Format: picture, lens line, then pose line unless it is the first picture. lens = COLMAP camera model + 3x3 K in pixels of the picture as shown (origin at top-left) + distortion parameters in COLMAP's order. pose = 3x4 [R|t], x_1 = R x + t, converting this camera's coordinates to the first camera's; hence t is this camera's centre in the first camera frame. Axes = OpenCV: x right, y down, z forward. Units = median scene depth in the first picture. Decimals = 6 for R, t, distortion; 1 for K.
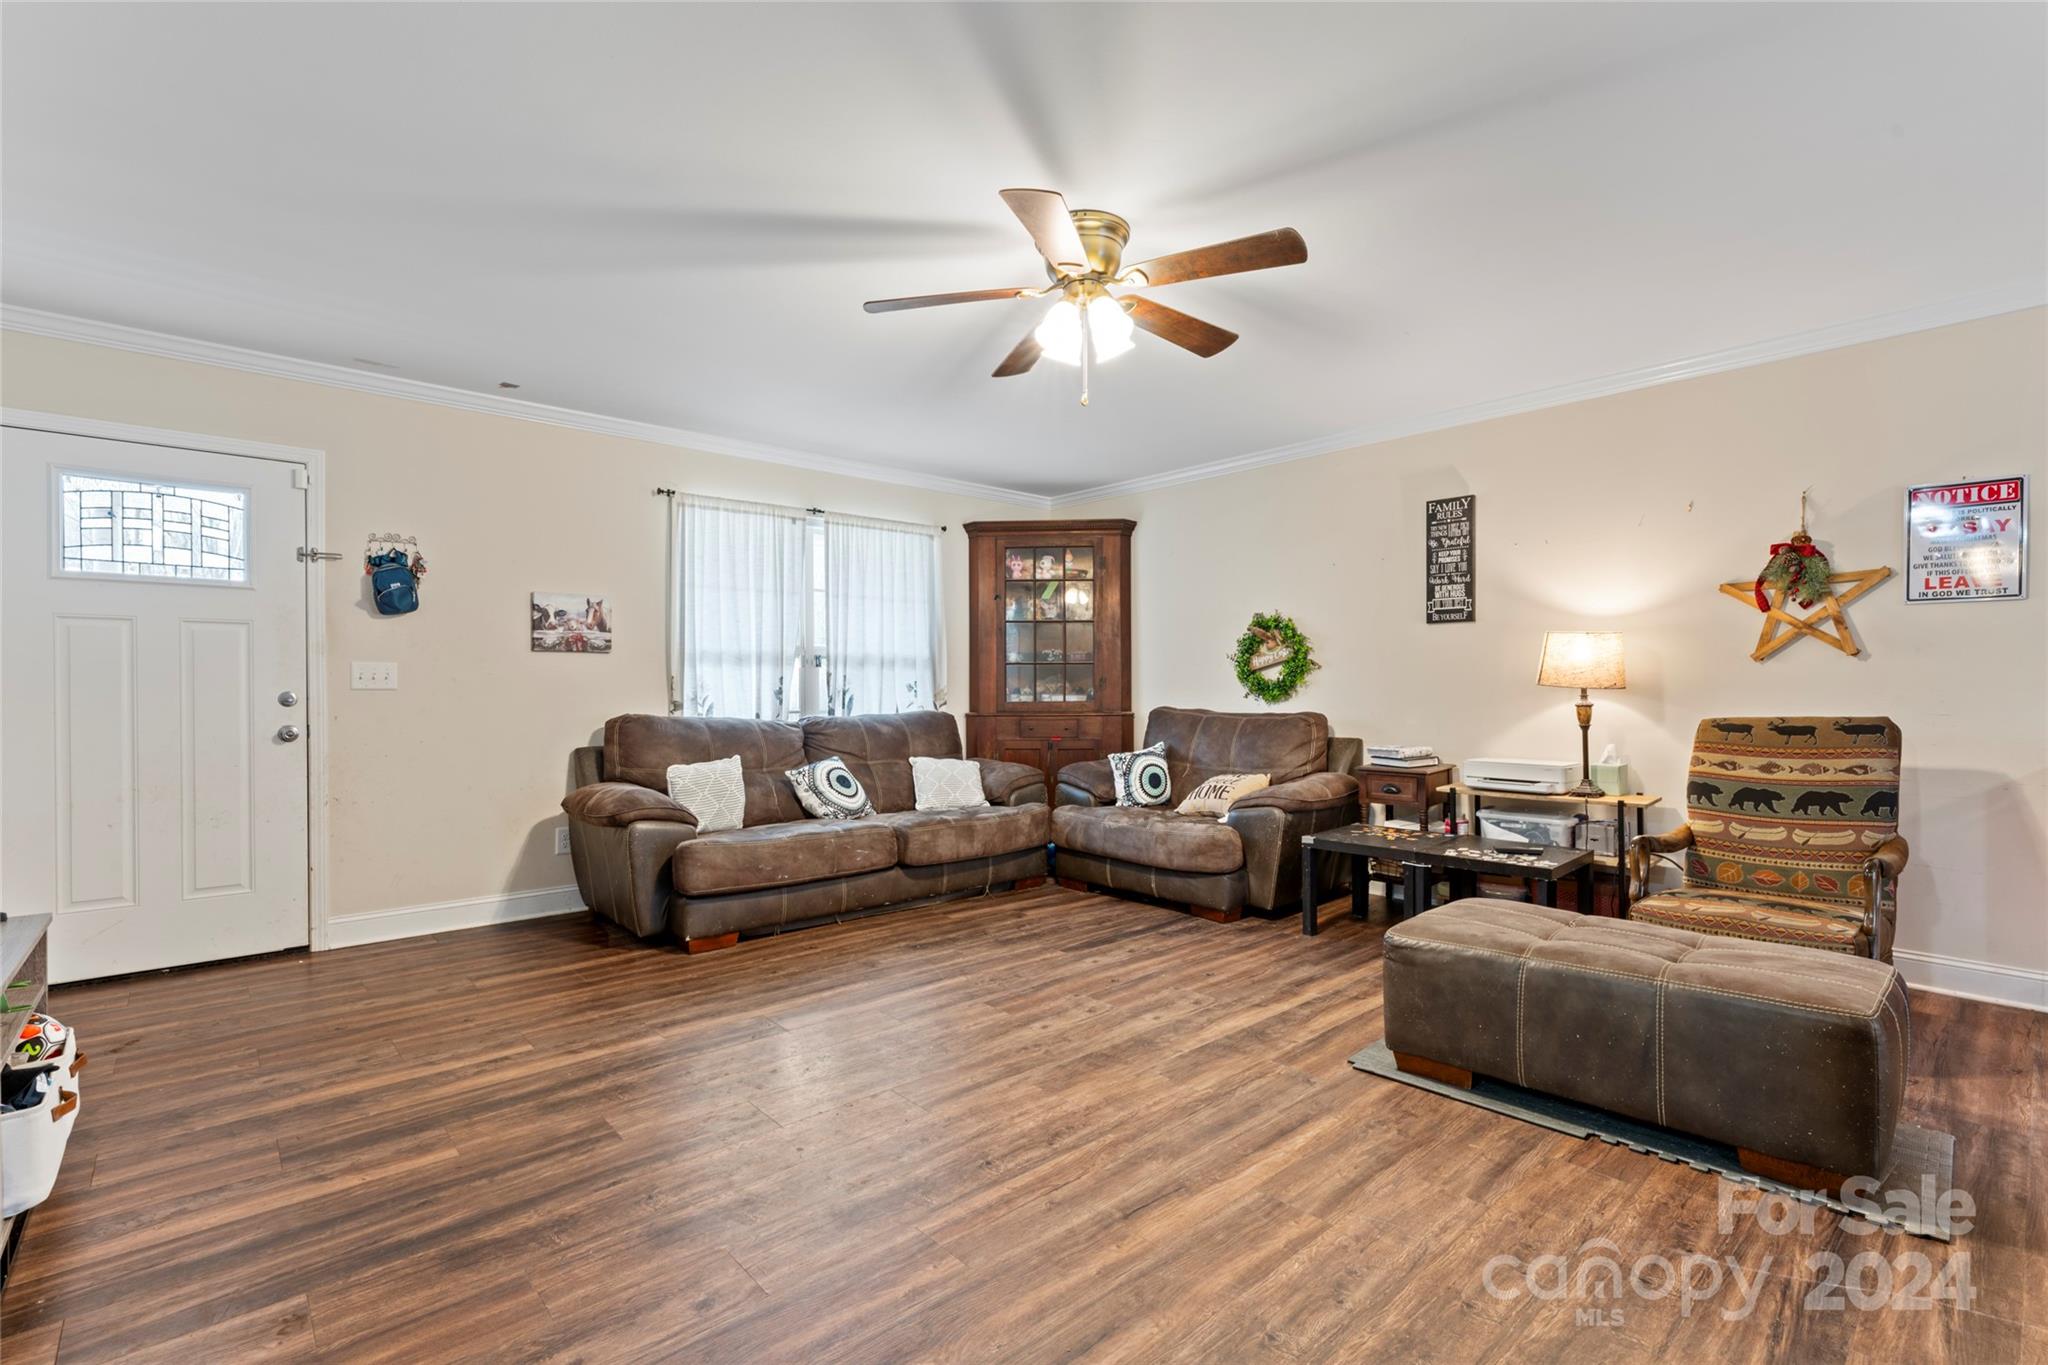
lens RADIAL K [[923.2, 0, 1021.4], [0, 923.2, 695.4], [0, 0, 1]] dist [-0.001573, -0.000178]
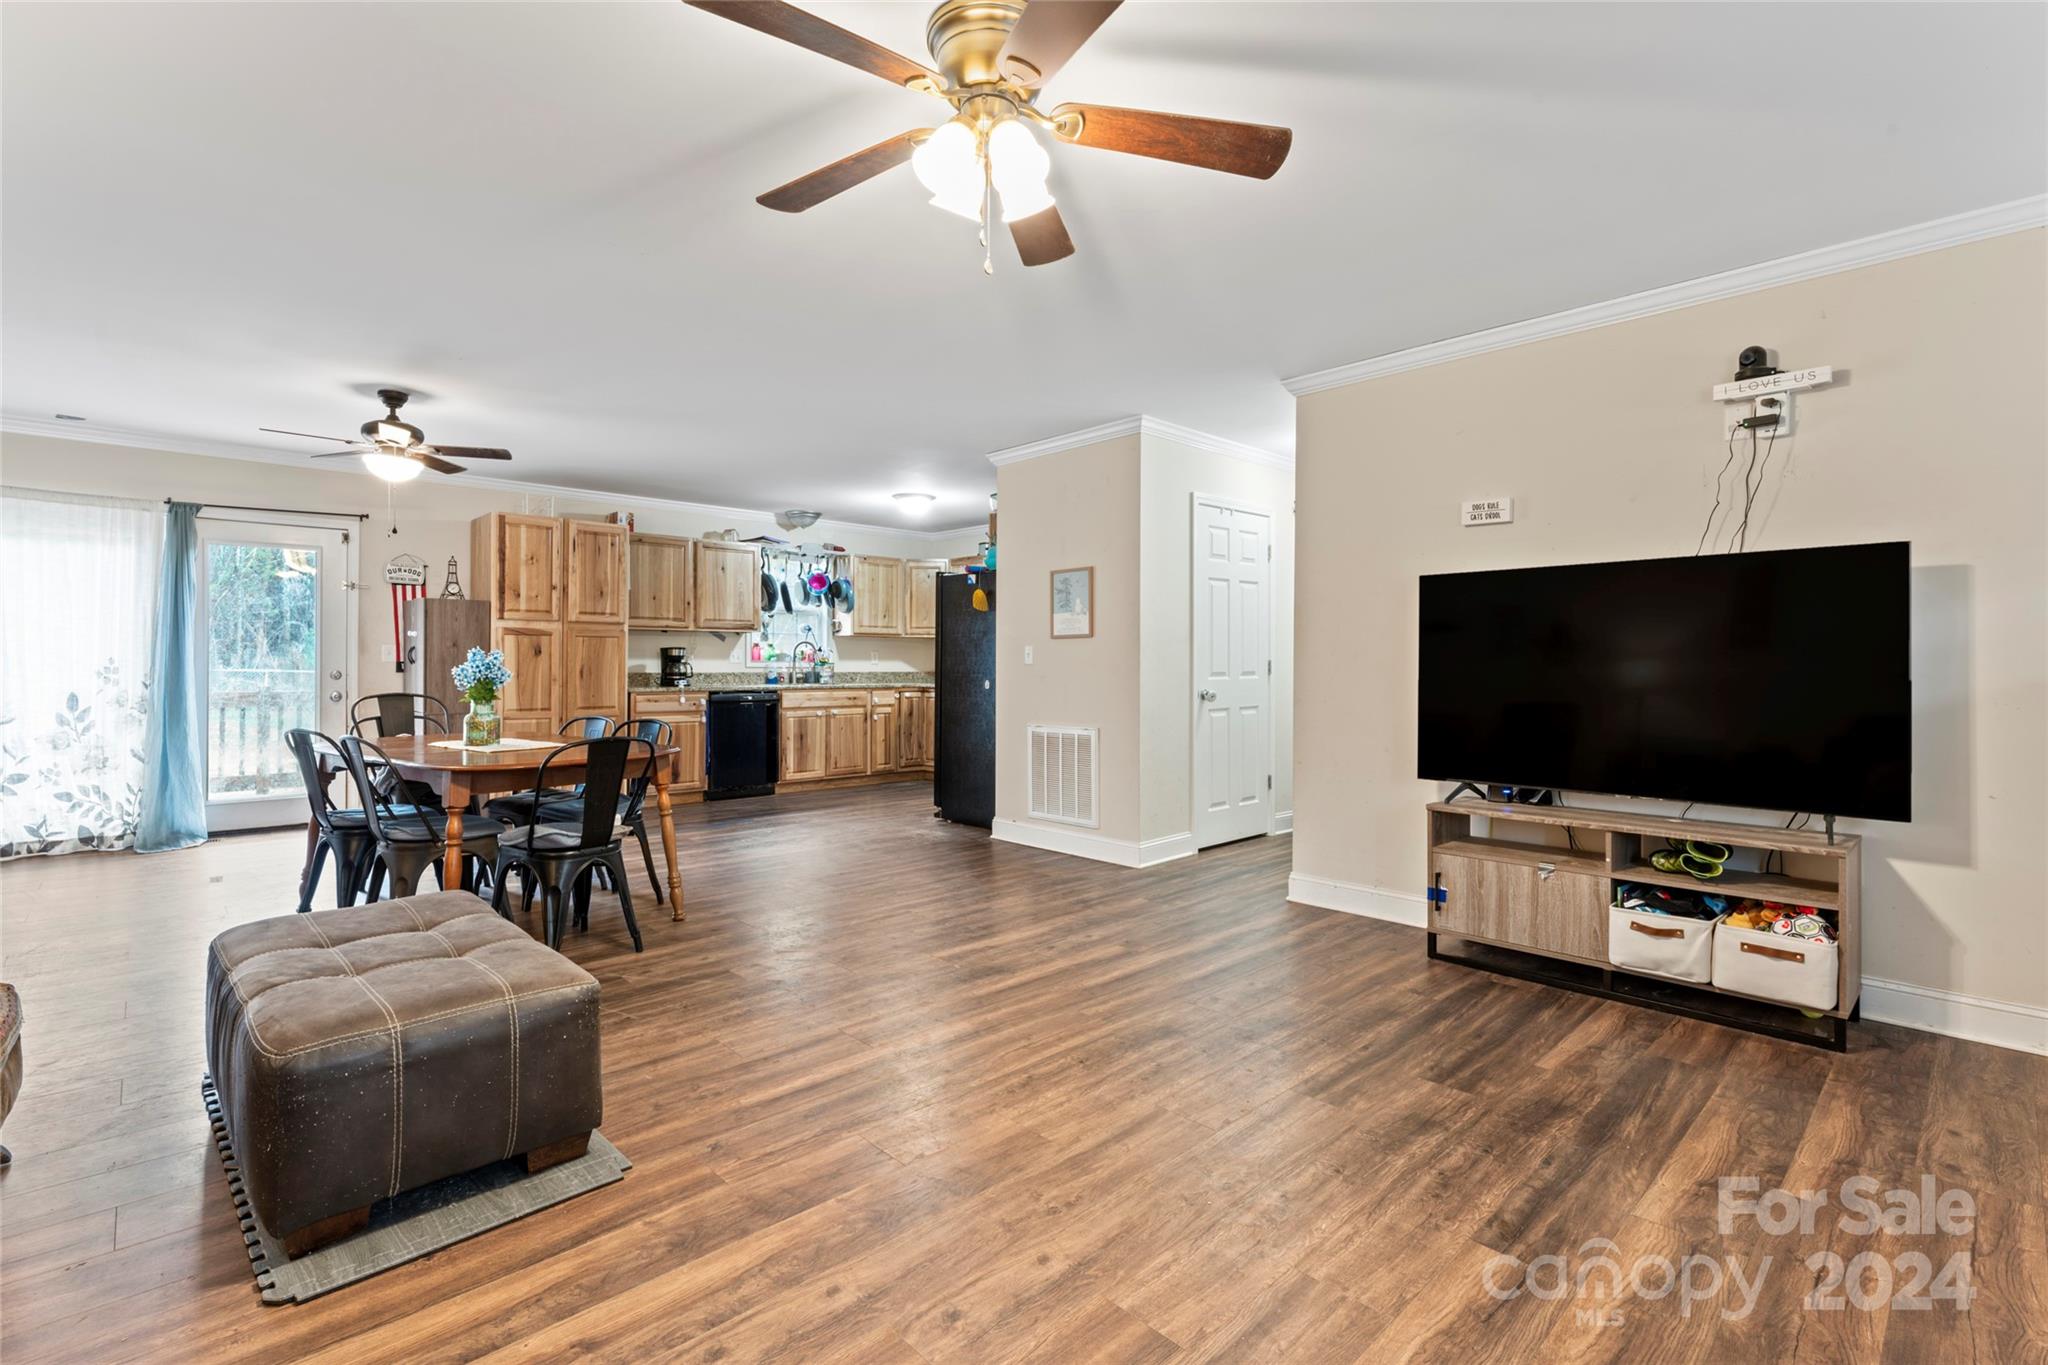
lens RADIAL K [[932.0, 0, 1014.8], [0, 932.0, 665.9], [0, 0, 1]] dist [-0.003279, -0.000169]
pose [[-0.999713, -0.002368, -0.023854, 0.046668], [-0.002641, 0.999931, 0.011442, -0.012135], [0.023825, 0.011501, -0.999650, 1.272752]]
